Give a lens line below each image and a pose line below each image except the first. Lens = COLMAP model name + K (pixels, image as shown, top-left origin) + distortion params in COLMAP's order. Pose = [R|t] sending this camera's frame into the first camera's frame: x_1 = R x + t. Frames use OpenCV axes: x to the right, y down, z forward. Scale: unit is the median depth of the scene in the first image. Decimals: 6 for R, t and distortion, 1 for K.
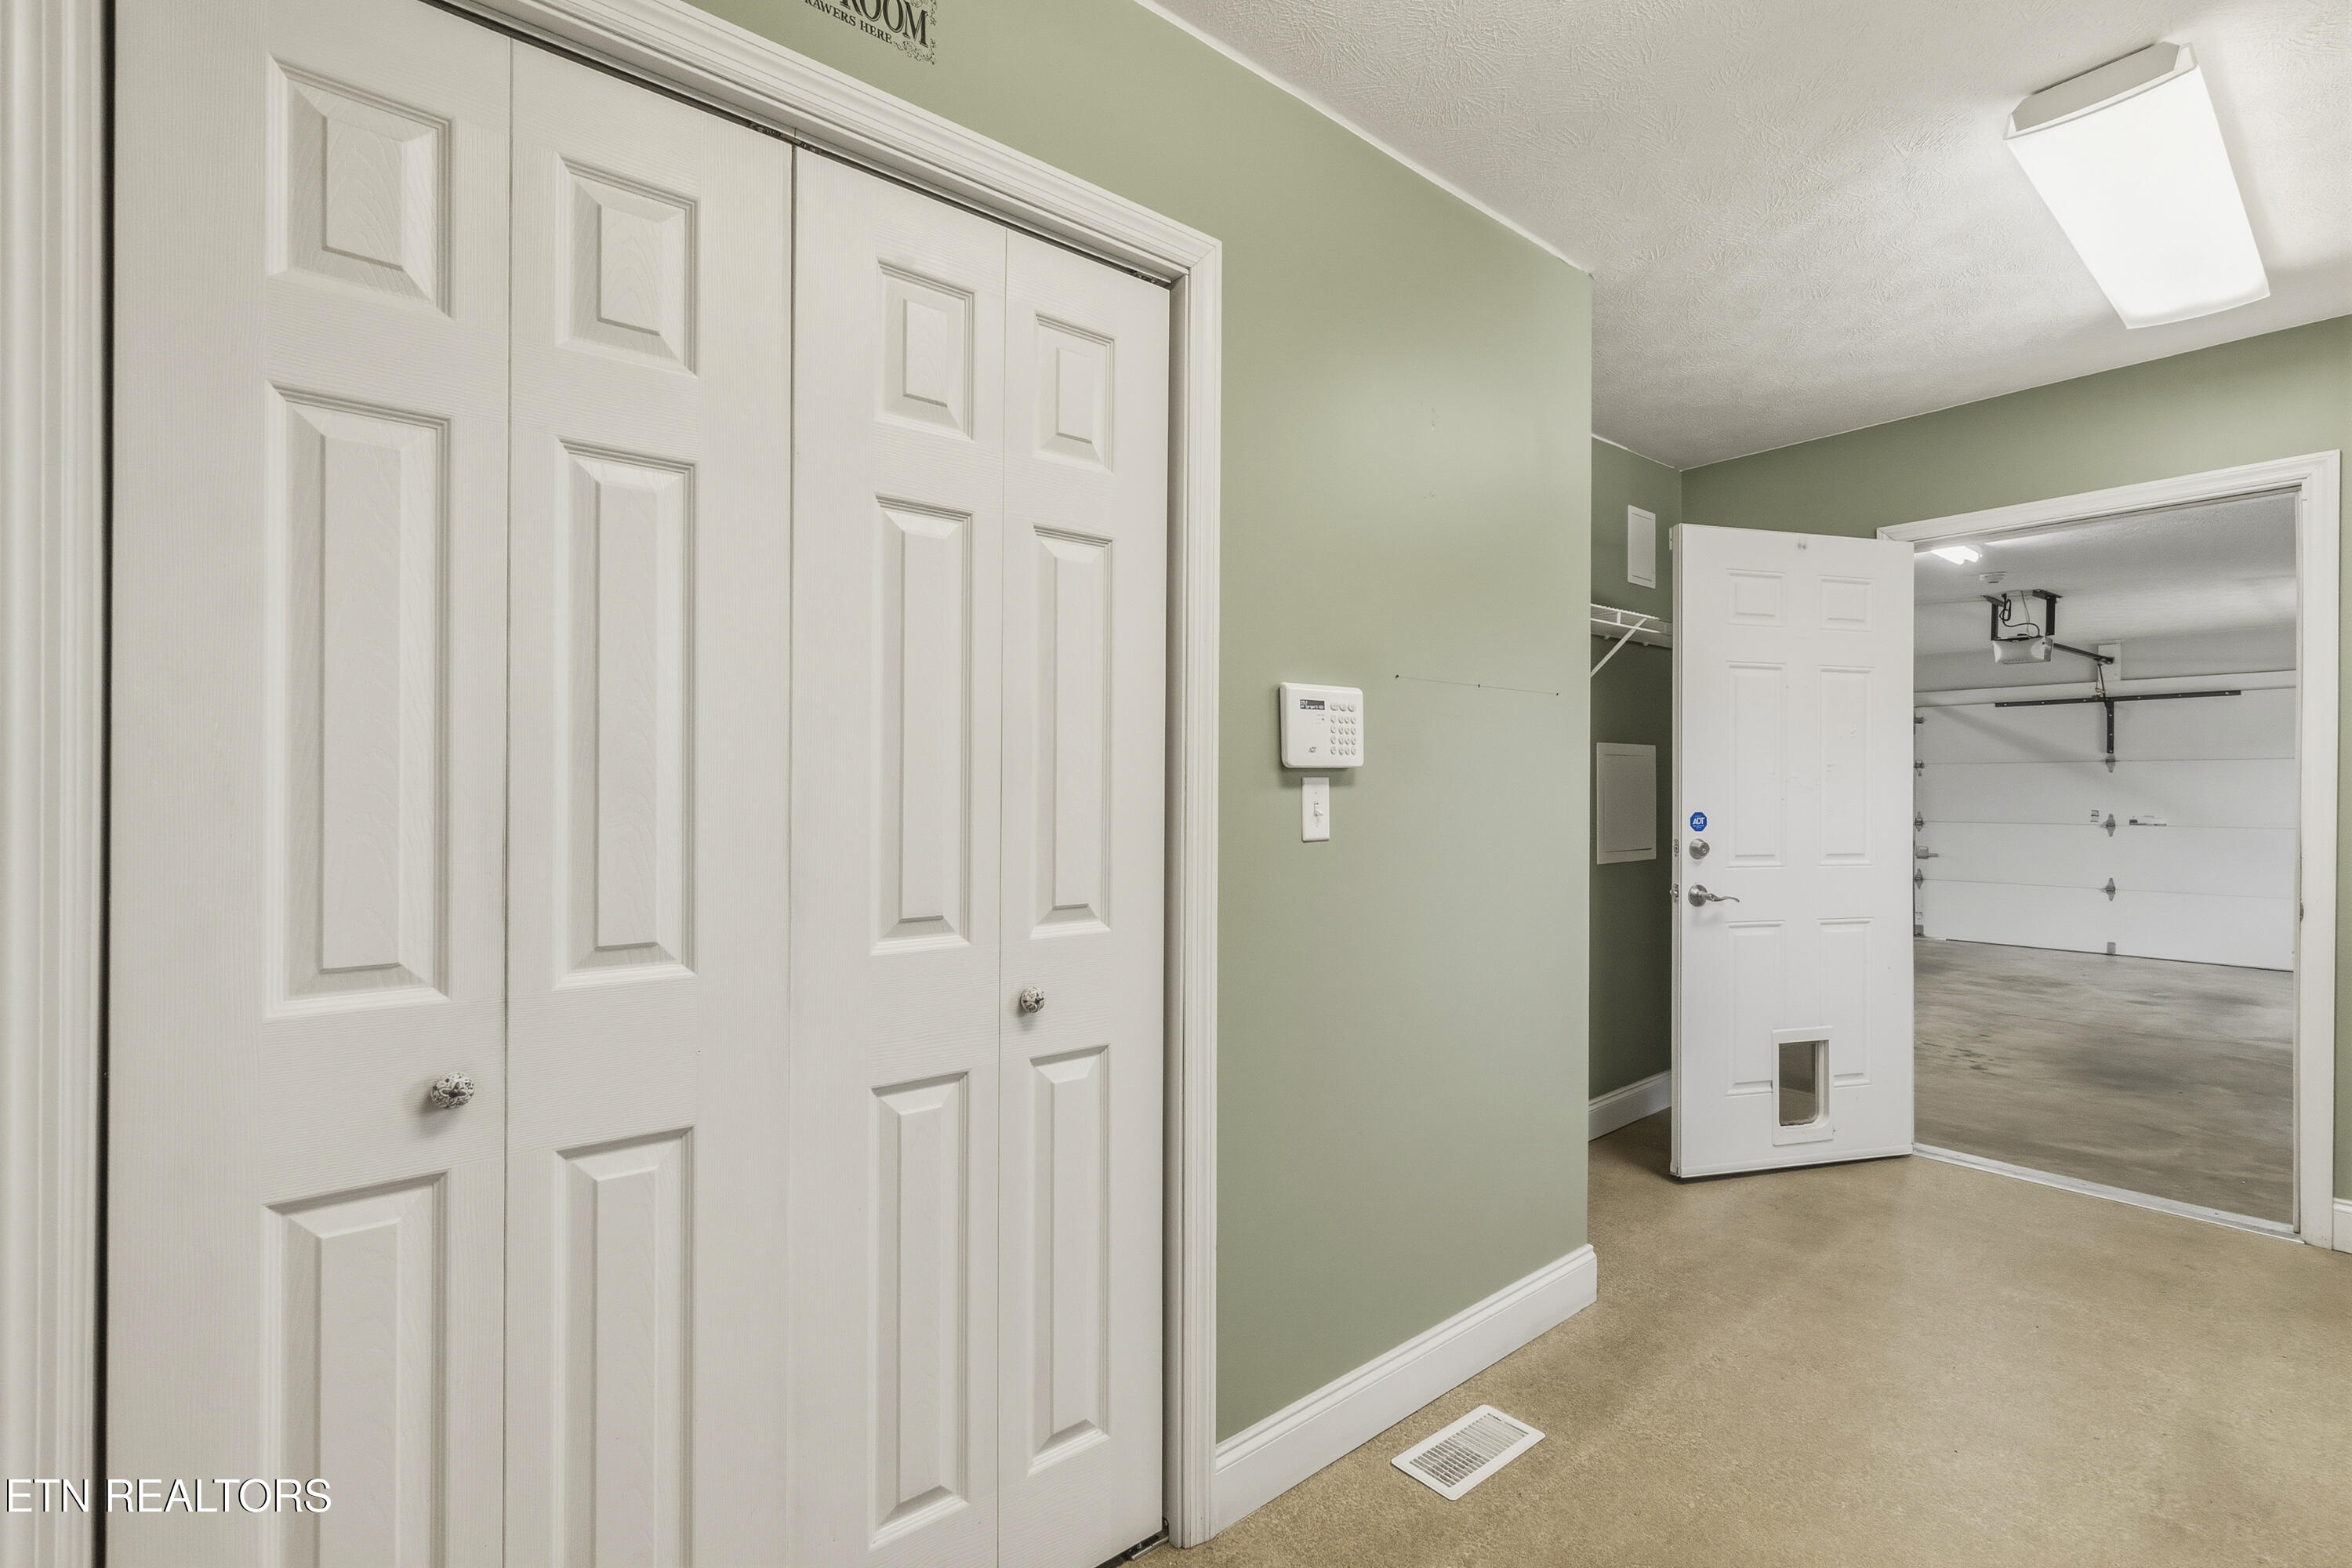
lens RADIAL K [[1034.8, 0, 1176.0], [0, 1034.8, 766.0], [0, 0, 1]] dist [0.000142, 0.000024]
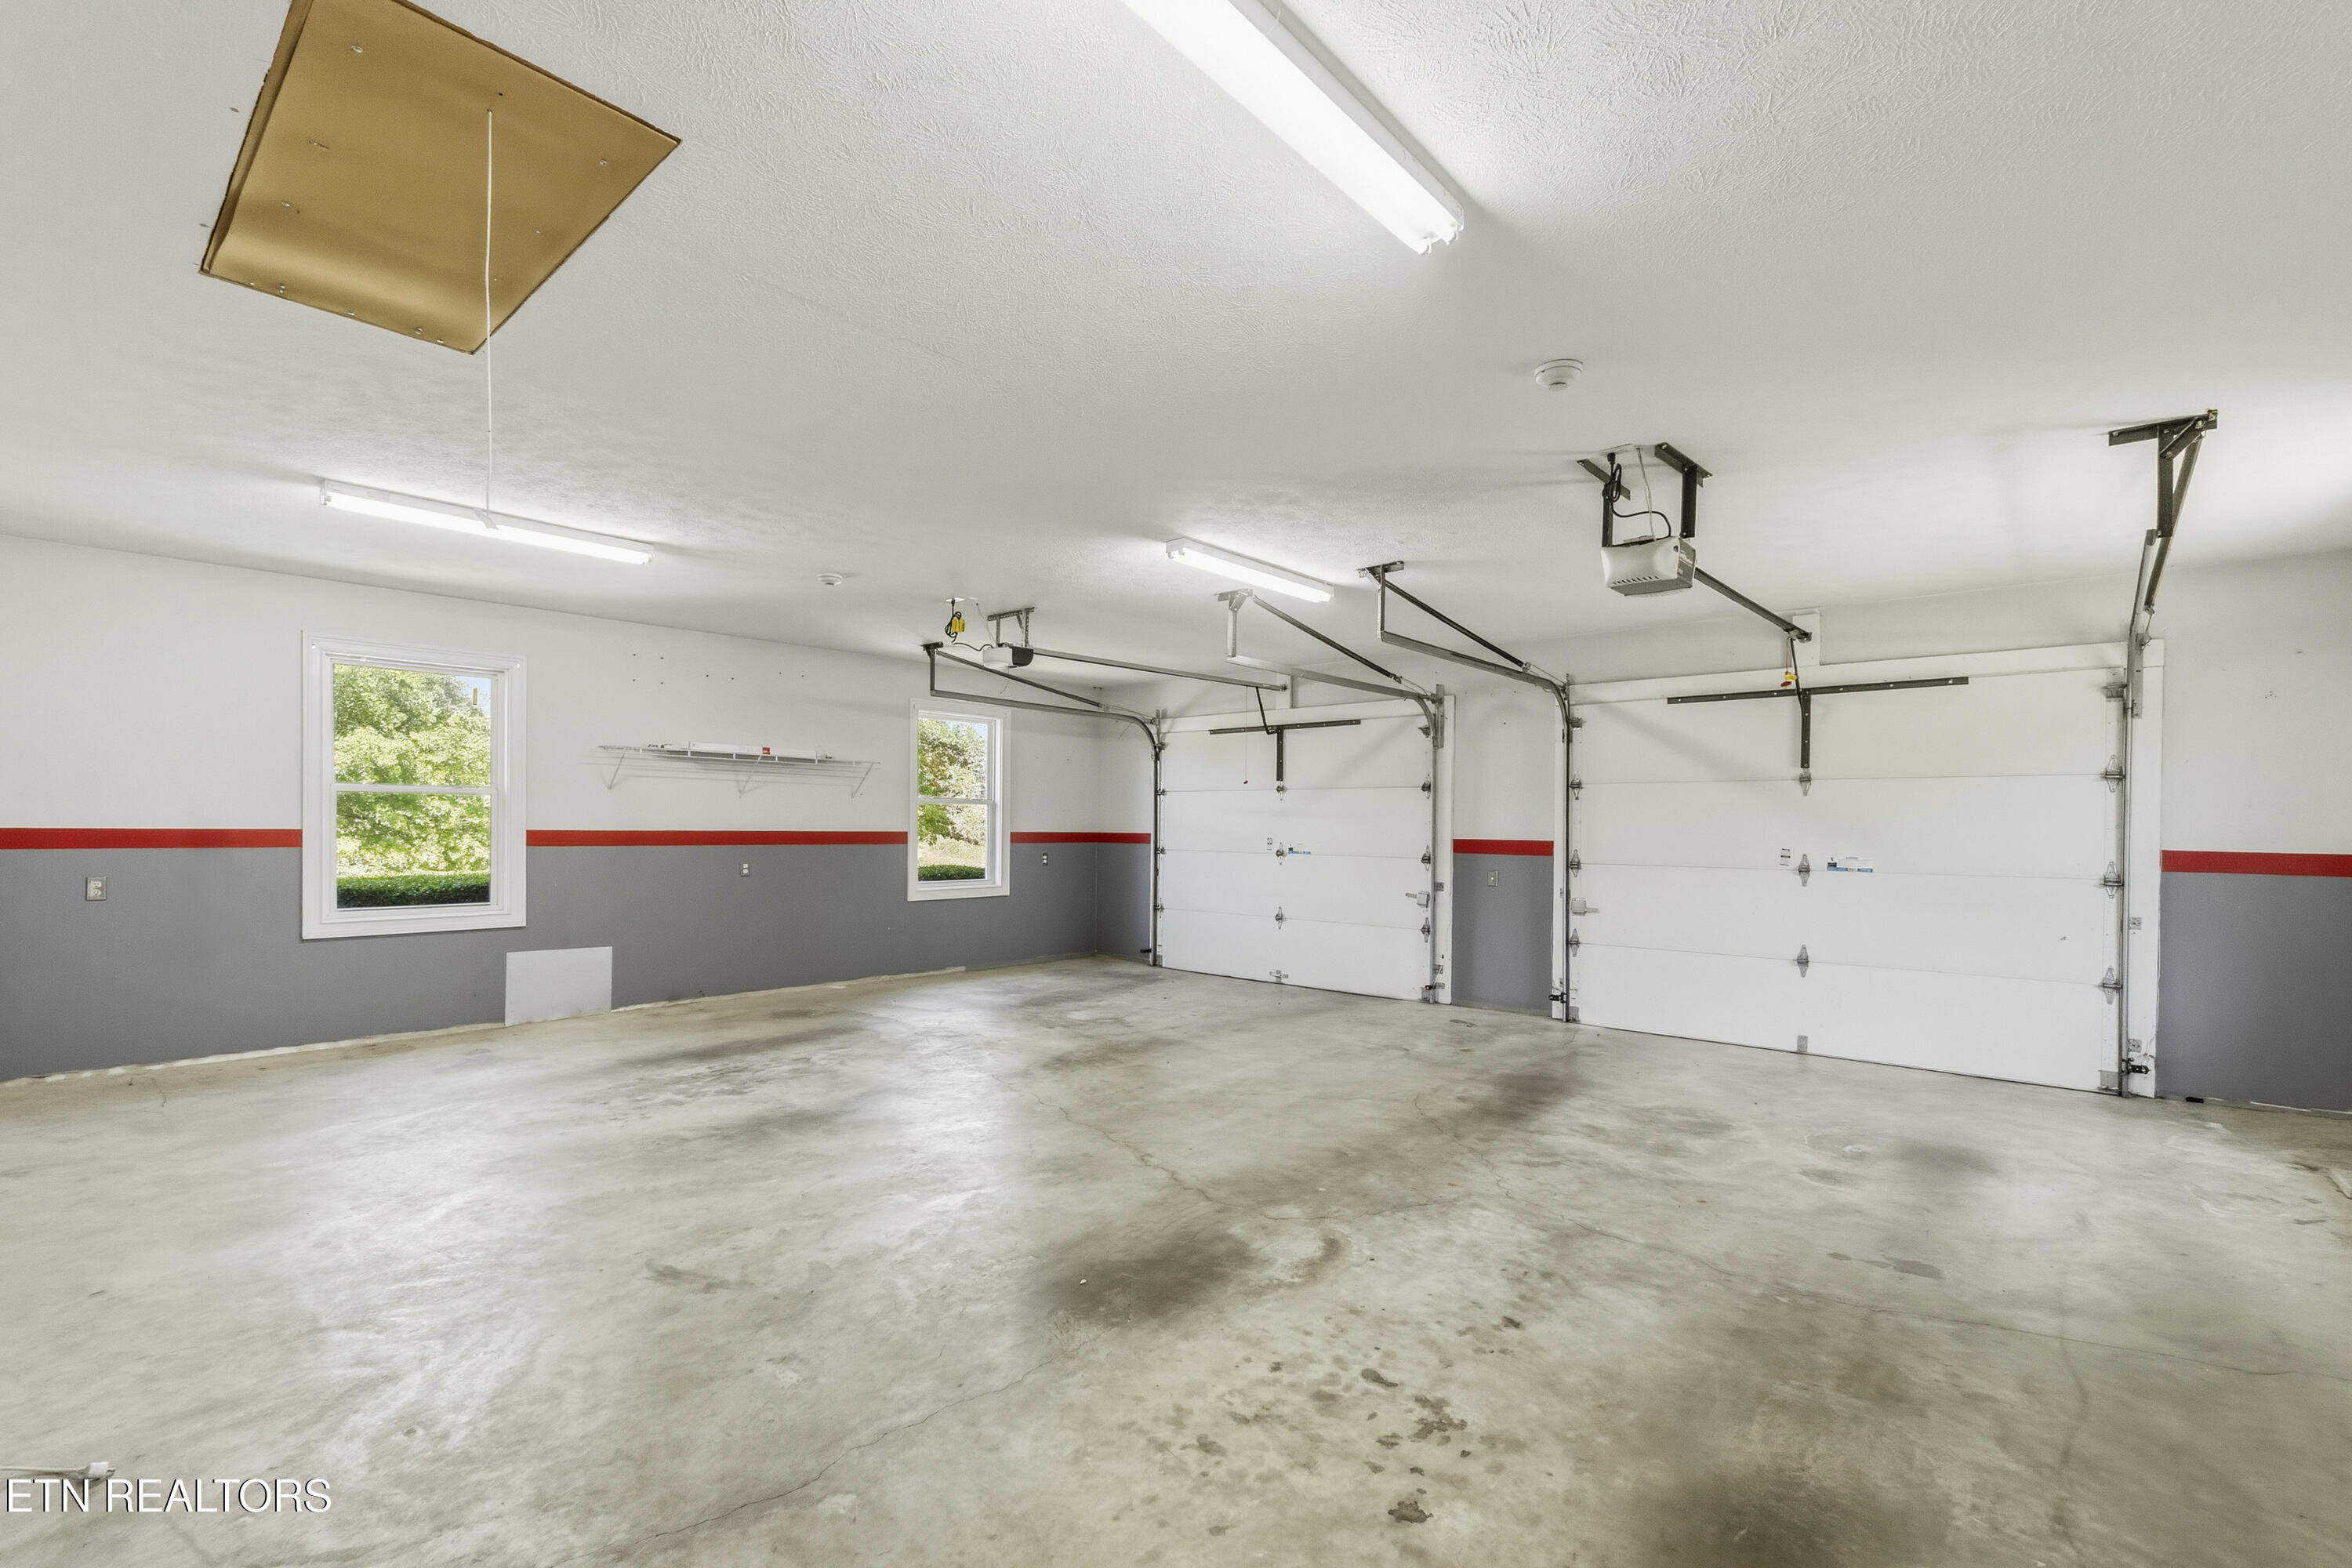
lens RADIAL K [[1041.2, 0, 1172.2], [0, 1041.2, 799.0], [0, 0, 1]] dist [-0.003636, -0.000081]
pose [[0.986954, 0.012870, 0.160485, 0.364214], [-0.013132, 0.999914, 0.000569, 0.013933], [-0.160464, -0.002669, 0.987038, 0.370200]]
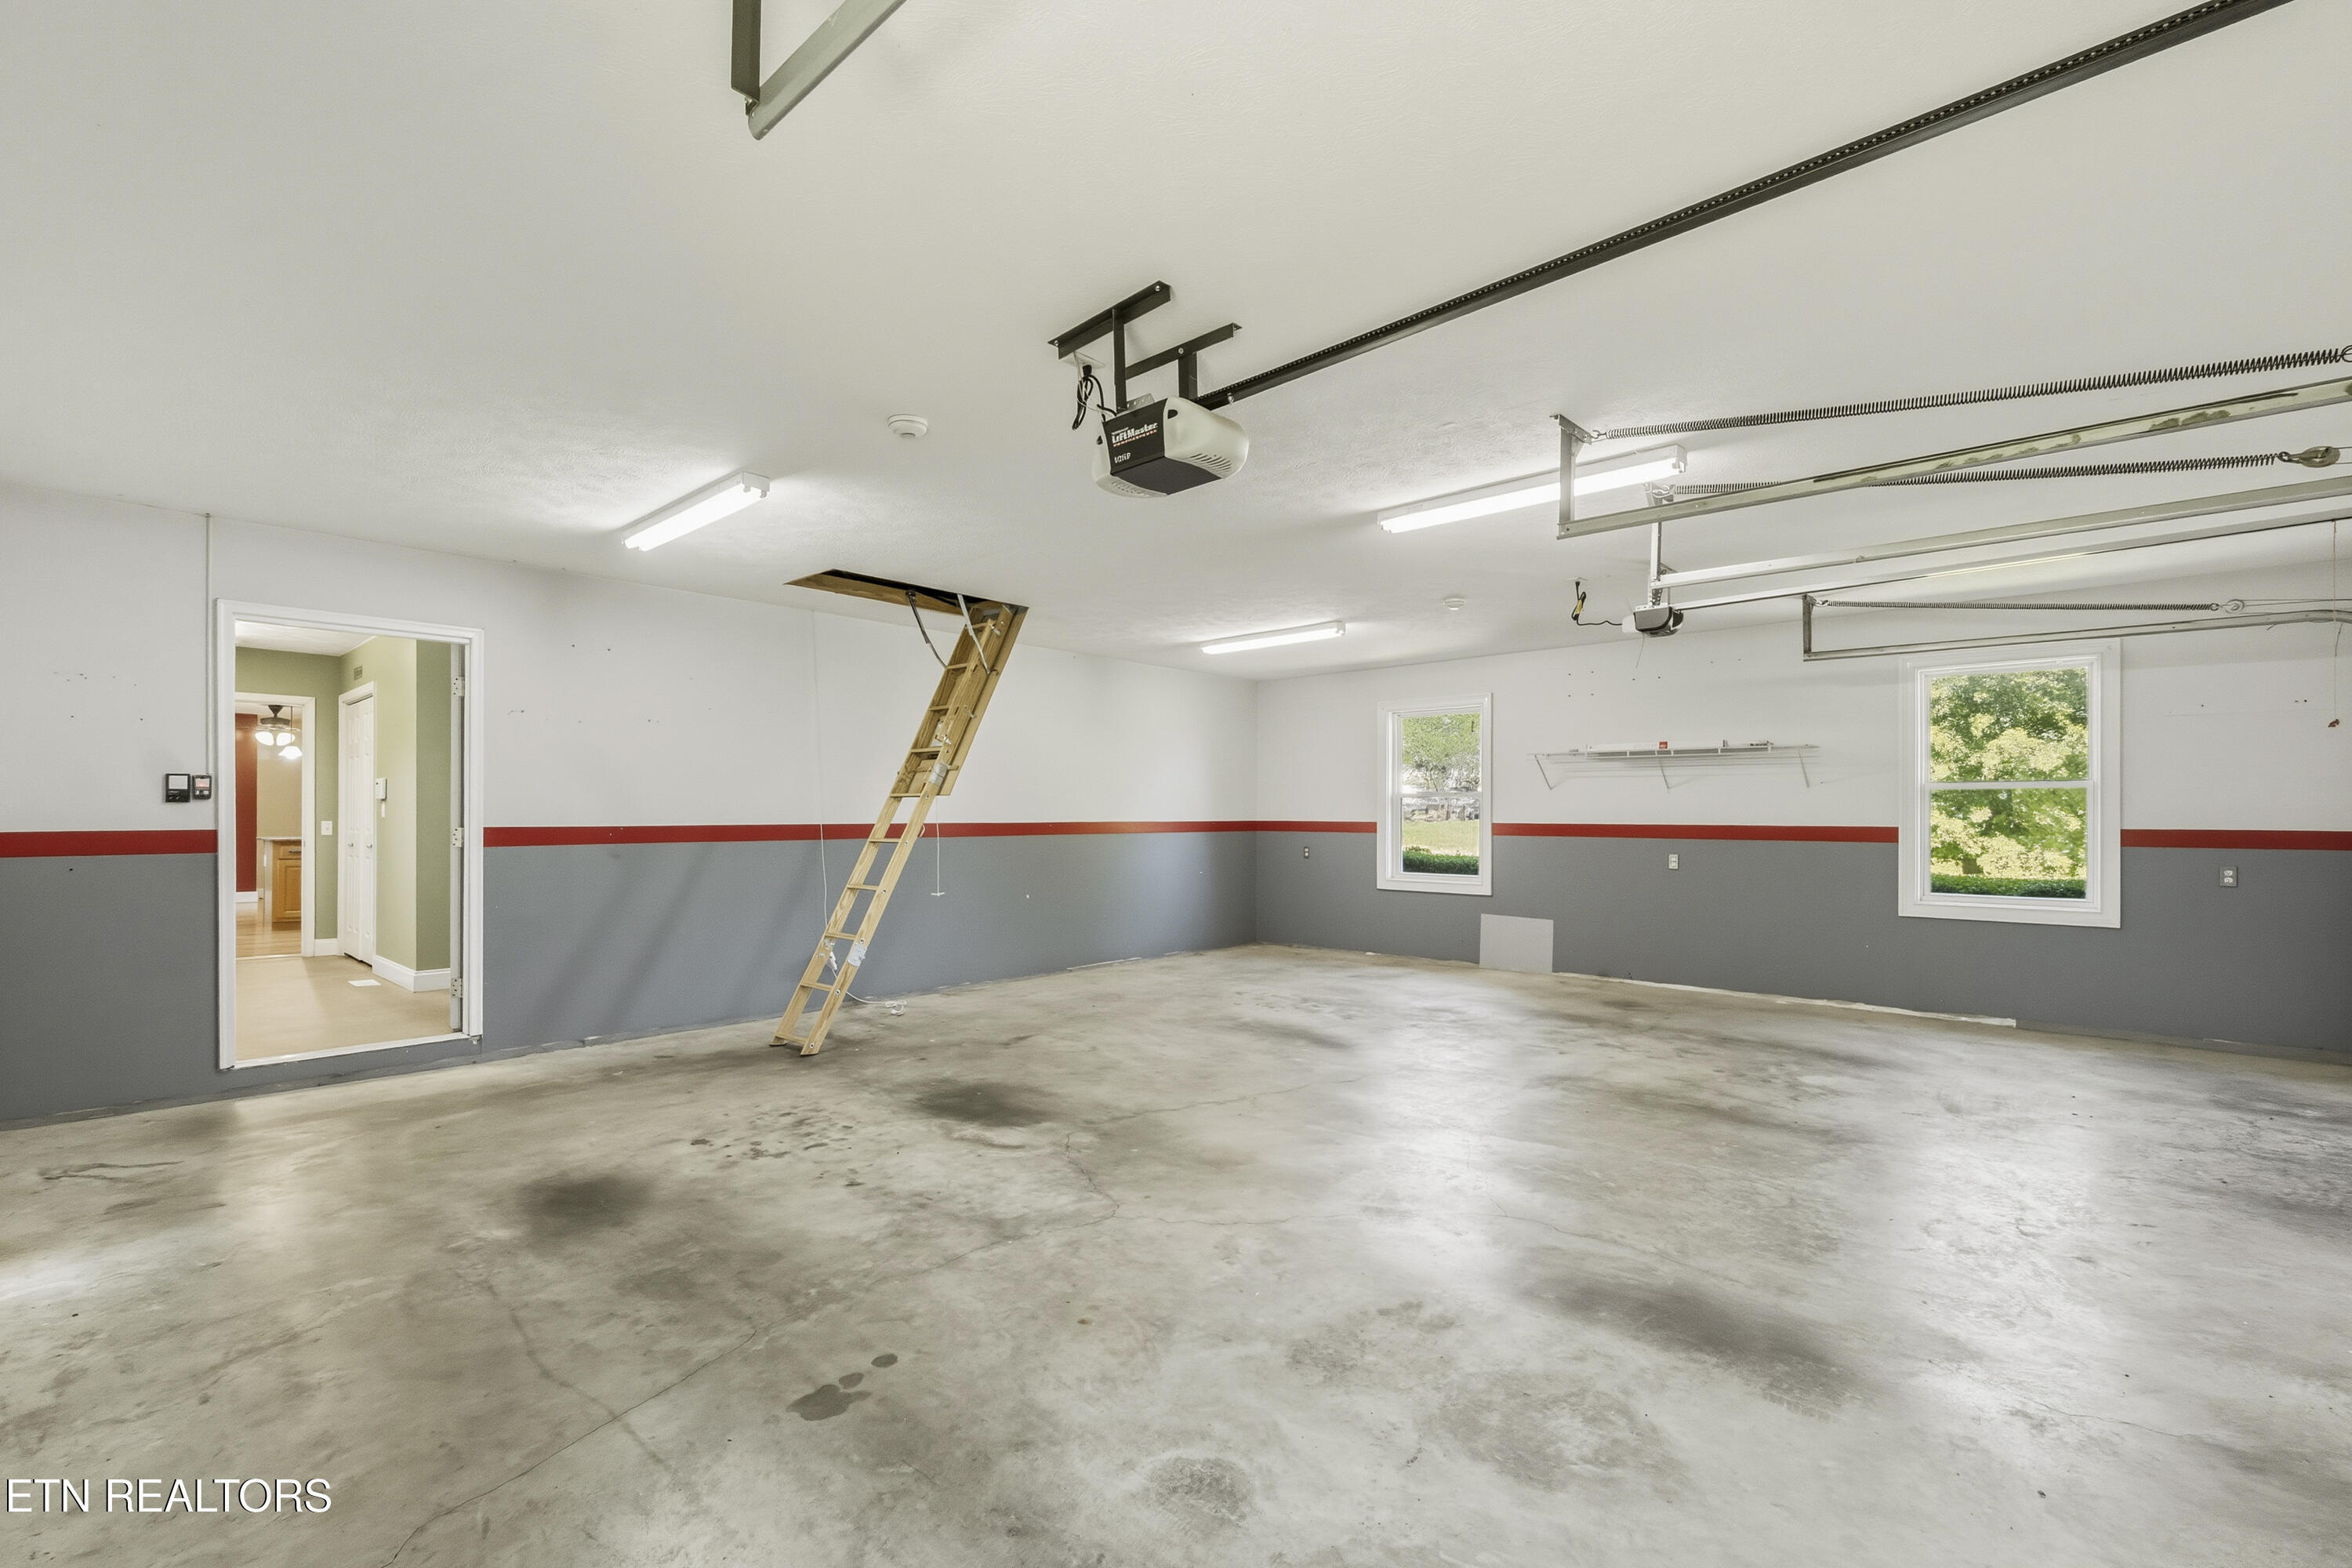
lens RADIAL K [[1041.2, 0, 1172.2], [0, 1041.2, 799.0], [0, 0, 1]] dist [-0.003636, -0.000081]
pose [[0.135958, -0.015375, -0.990595, 0.978164], [0.023950, 0.999638, -0.012228, 0.024487], [0.990425, -0.022062, 0.136277, 0.752350]]
